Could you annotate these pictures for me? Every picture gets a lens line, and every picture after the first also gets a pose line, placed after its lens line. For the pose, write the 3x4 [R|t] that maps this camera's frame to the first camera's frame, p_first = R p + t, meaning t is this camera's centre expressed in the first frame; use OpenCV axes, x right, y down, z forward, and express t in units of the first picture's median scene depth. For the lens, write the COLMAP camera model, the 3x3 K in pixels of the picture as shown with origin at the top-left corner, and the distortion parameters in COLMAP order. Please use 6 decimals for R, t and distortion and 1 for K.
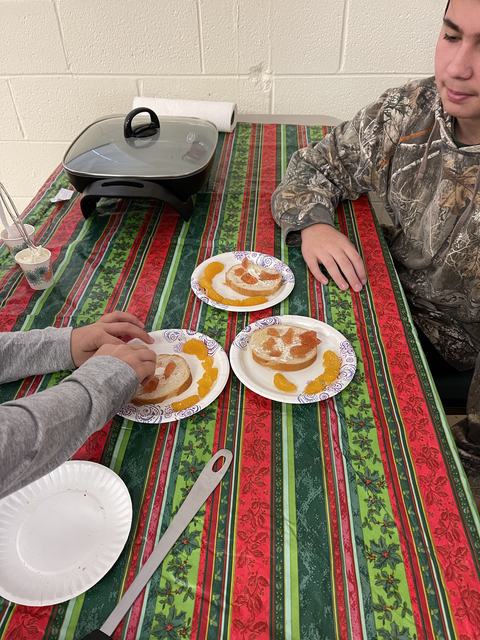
lens RADIAL K [[475.9, 0, 237.4], [0, 475.9, 317.5], [0, 0, 1]] dist [0.058947, 0.000779]
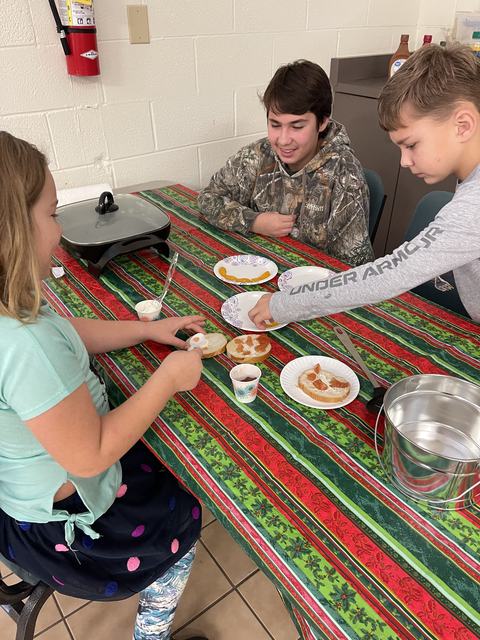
lens RADIAL K [[475.9, 0, 240.5], [0, 475.9, 323.7], [0, 0, 1]] dist [0.058947, 0.000779]
pose [[0.755230, -0.370791, 0.540502, -0.787451], [0.438376, 0.898783, 0.004044, 0.059484], [-0.487293, 0.233888, 0.841333, -0.231316]]
